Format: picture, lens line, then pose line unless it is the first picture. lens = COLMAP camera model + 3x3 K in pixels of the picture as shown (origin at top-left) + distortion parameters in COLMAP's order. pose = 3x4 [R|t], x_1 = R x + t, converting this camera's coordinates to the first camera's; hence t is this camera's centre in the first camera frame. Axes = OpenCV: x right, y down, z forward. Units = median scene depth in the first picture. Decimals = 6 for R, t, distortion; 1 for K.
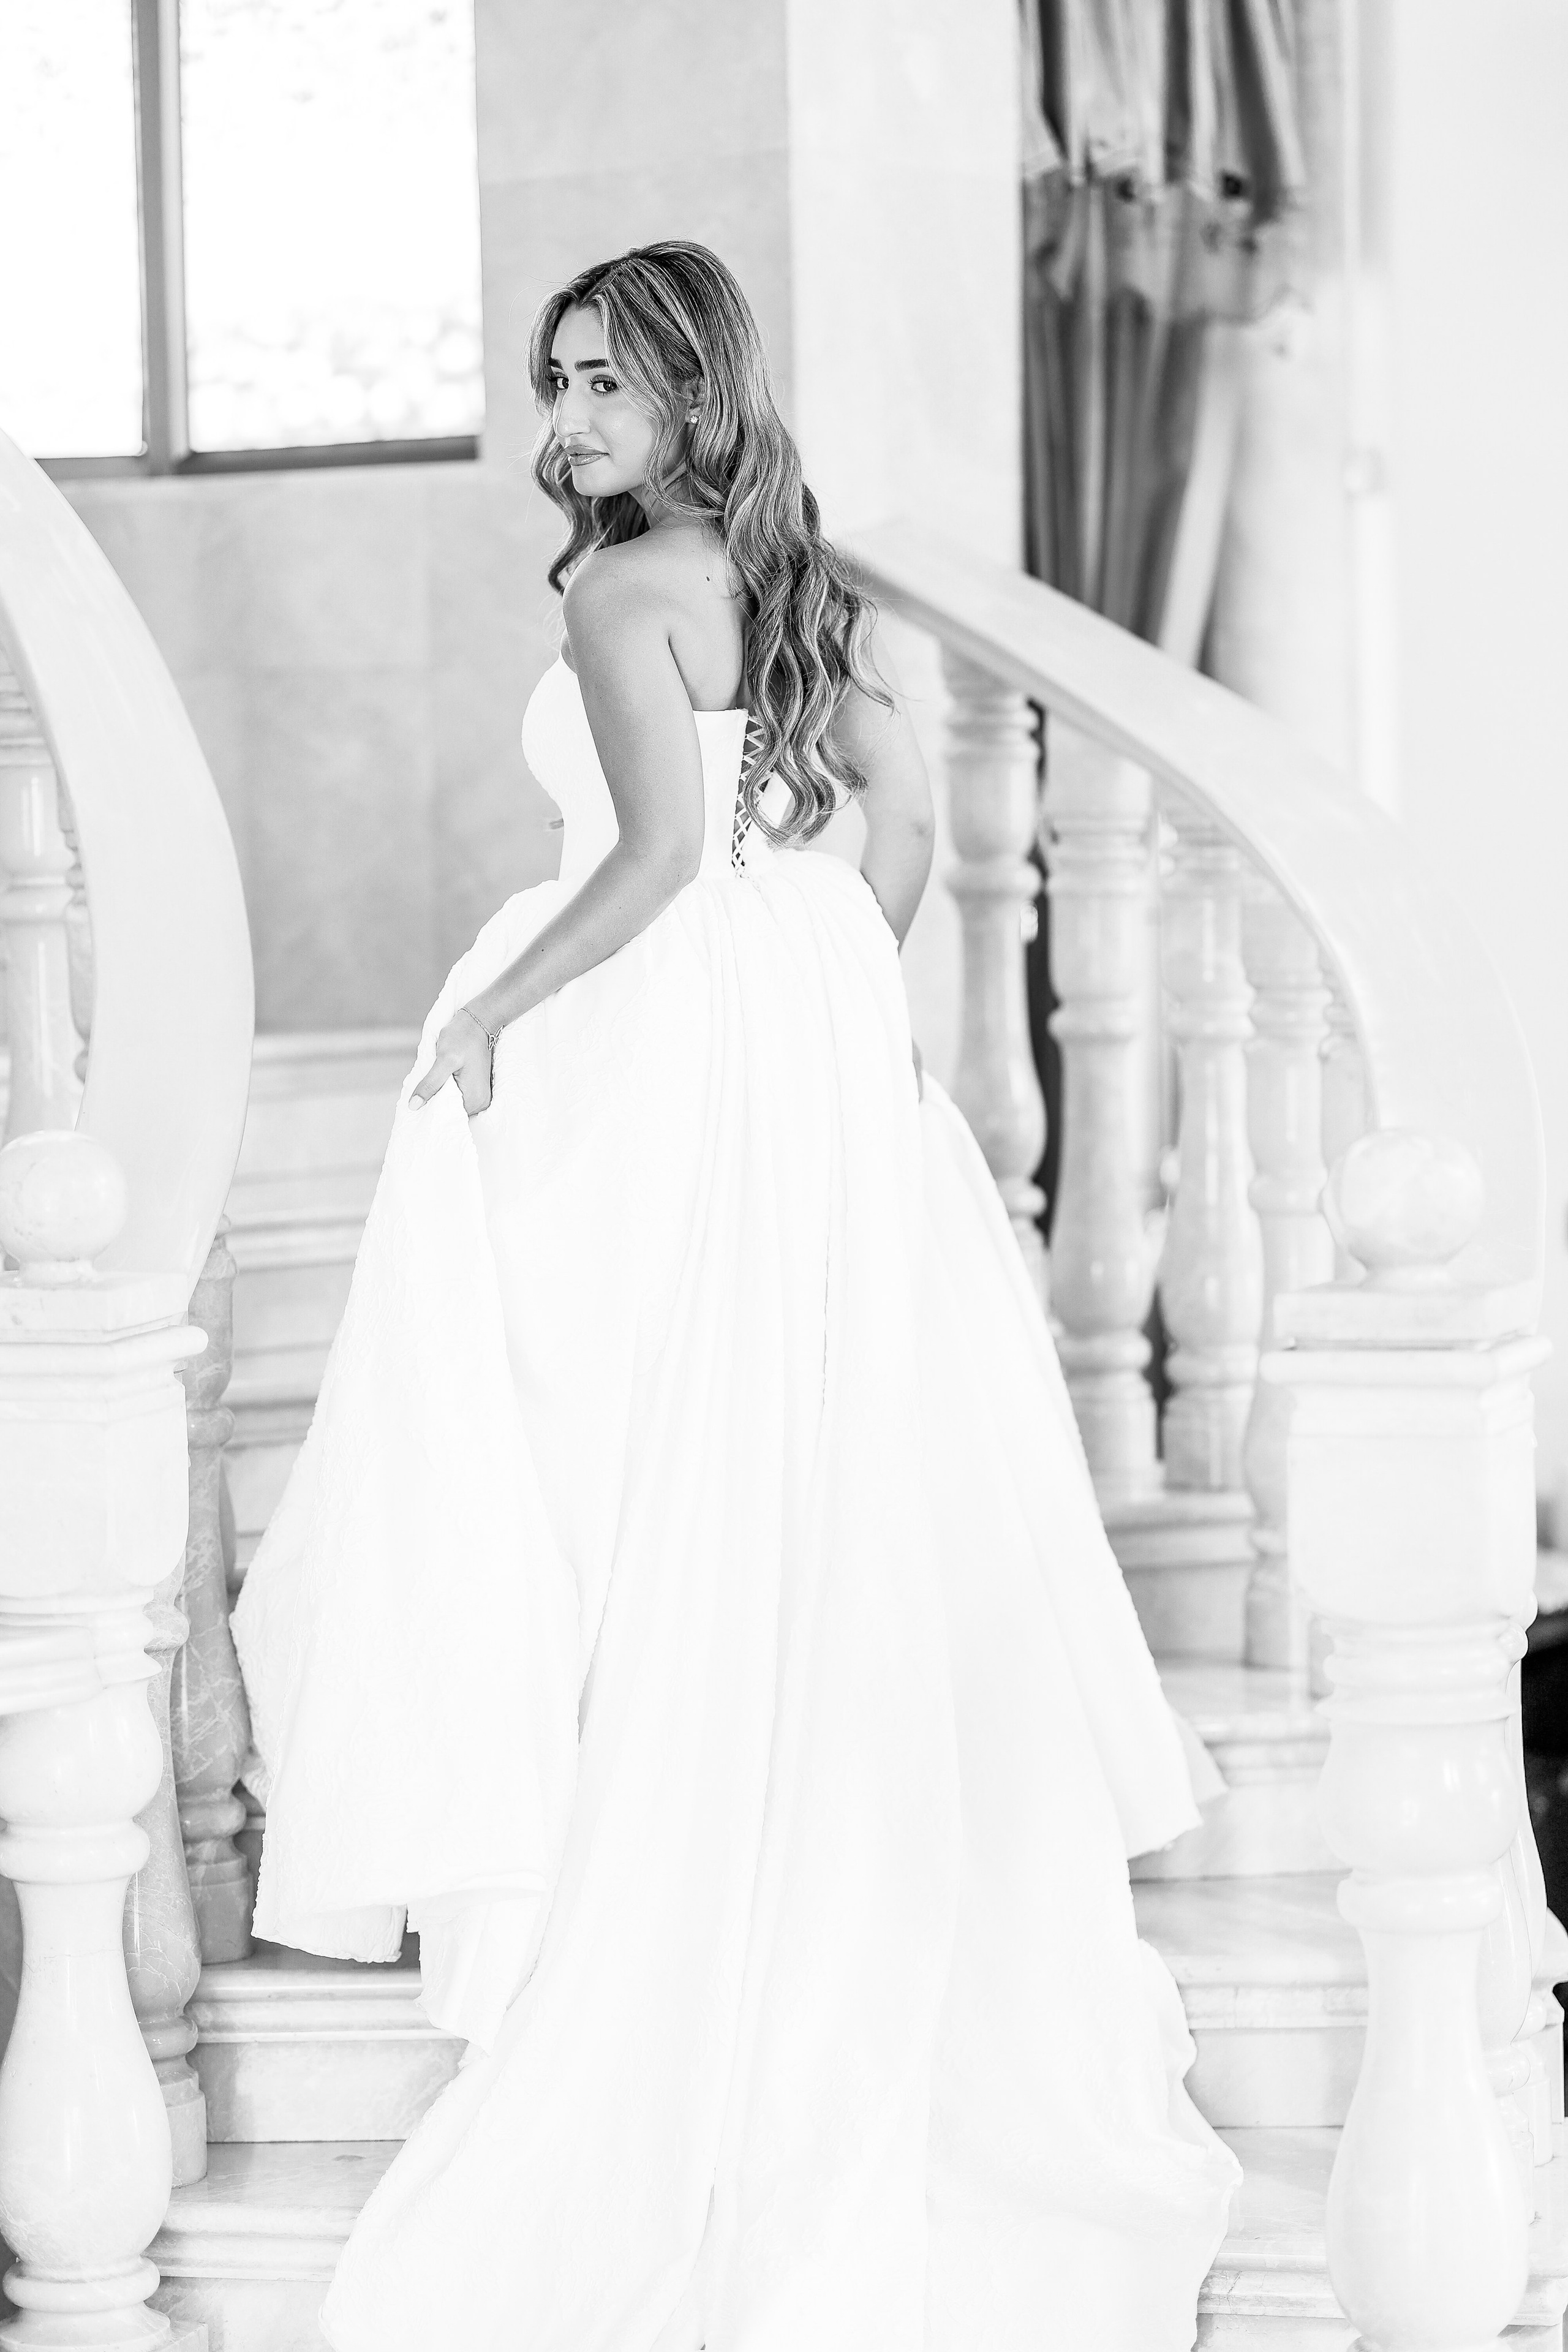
lens RADIAL K [[5678.8, 0, 784.0], [0, 5678.8, 1176.0], [0, 0, 1]] dist [0.049312, -0.437469]
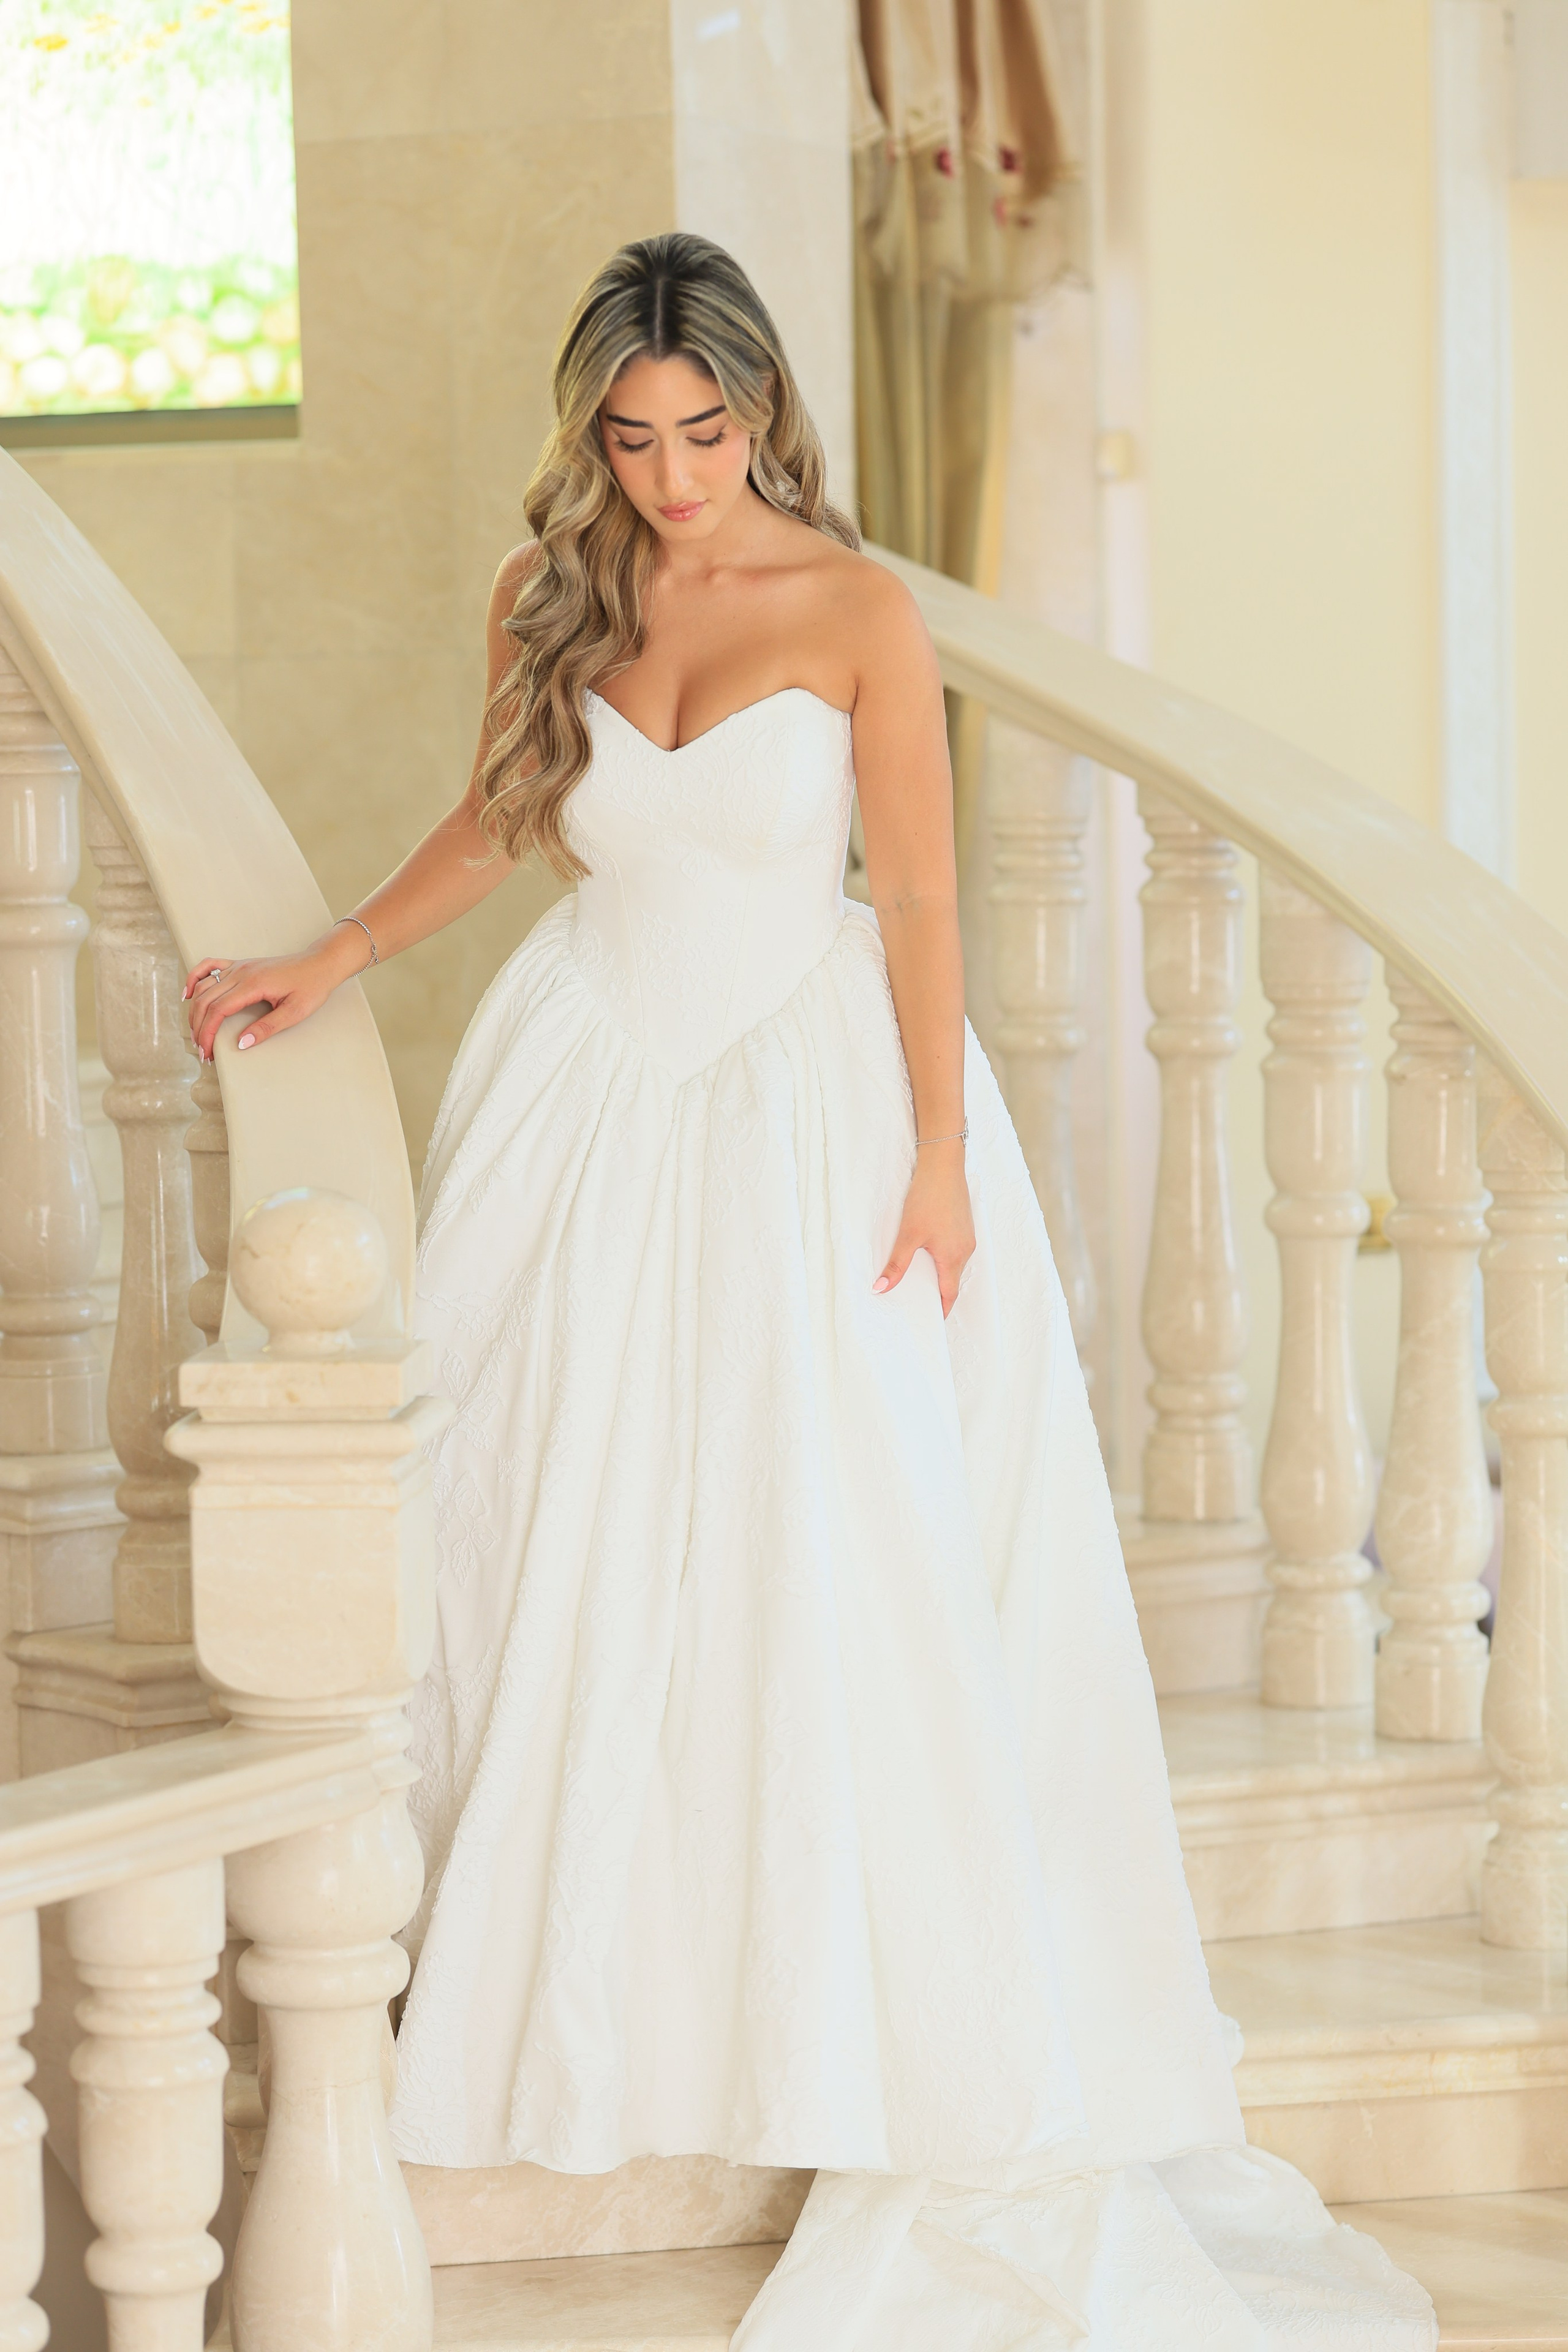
lens RADIAL K [[5709.6, 0, 754.6], [0, 5709.6, 1167.5], [0, 0, 1]] dist [0.049827, -0.562277]
pose [[0.978843, -0.014828, 0.204076, -0.196046], [0.013029, 0.999864, 0.010152, -0.015712], [-0.204199, -0.007279, 0.978902, 0.067243]]
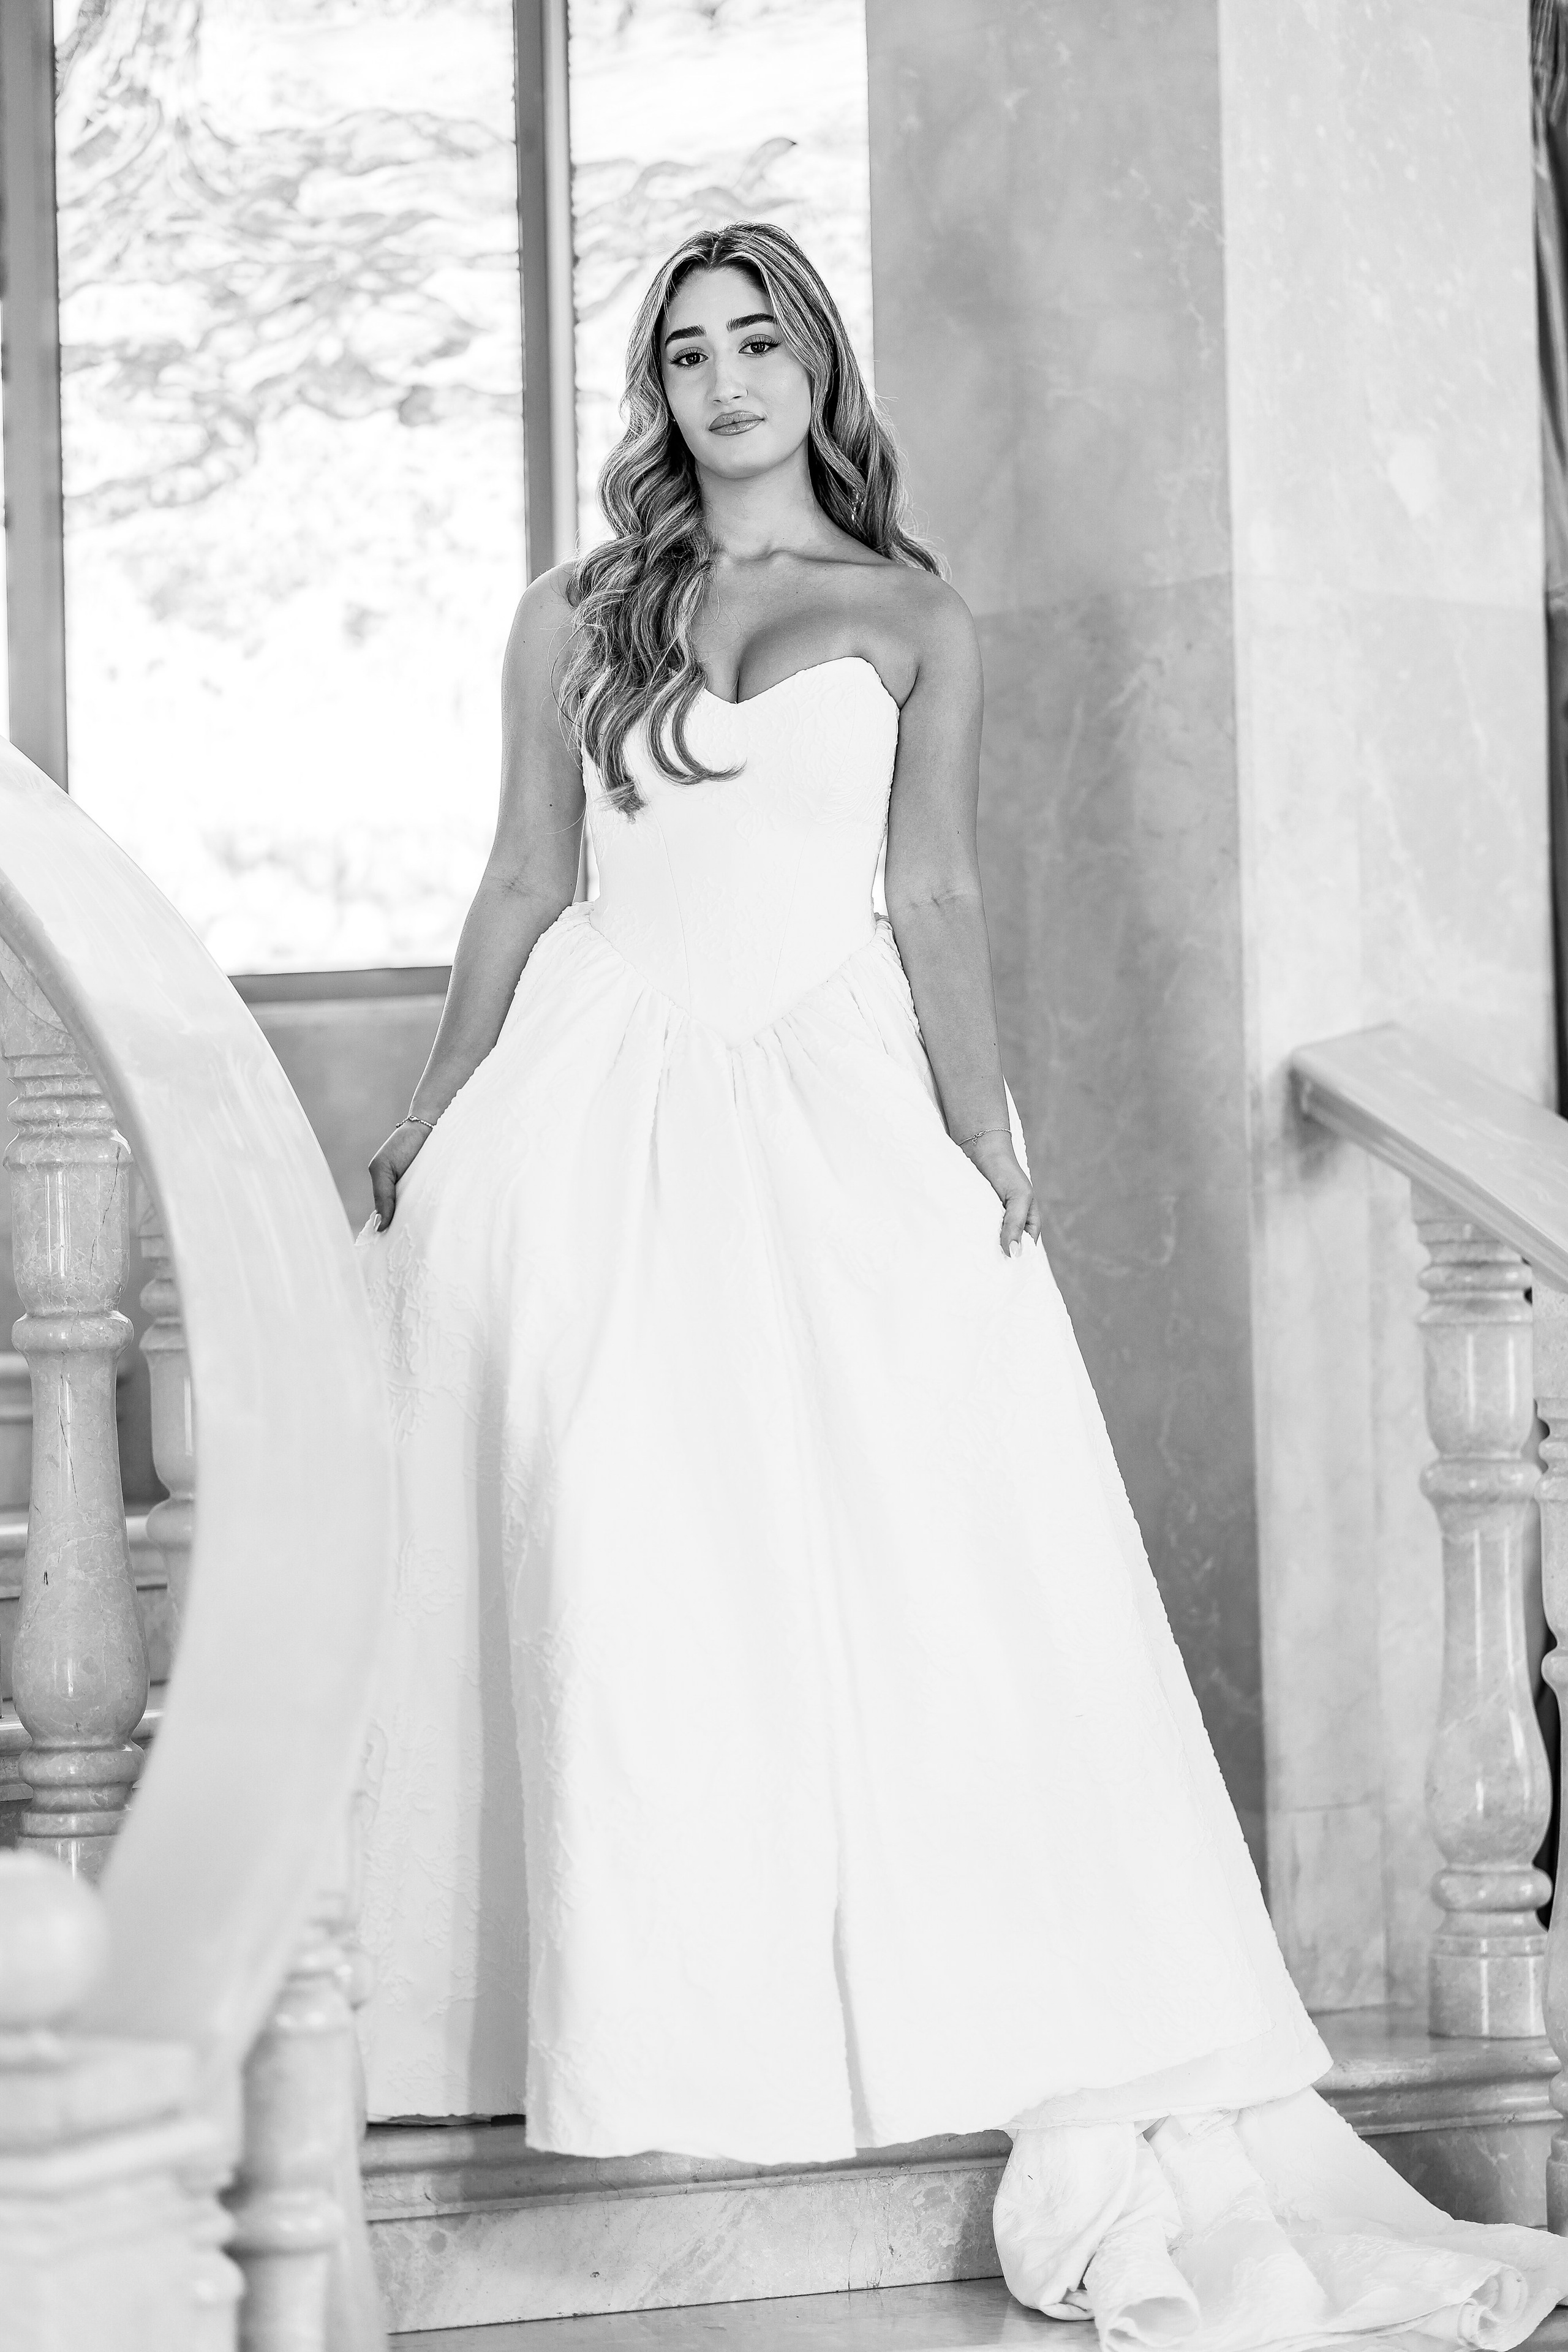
lens RADIAL K [[5678.8, 0, 784.0], [0, 5678.8, 1176.0], [0, 0, 1]] dist [0.049312, -0.437469]
pose [[0.985568, -0.008686, -0.169058, 0.080027], [-0.006292, 0.996113, -0.087860, -0.025612], [0.169164, 0.087655, 0.981682, 0.216966]]
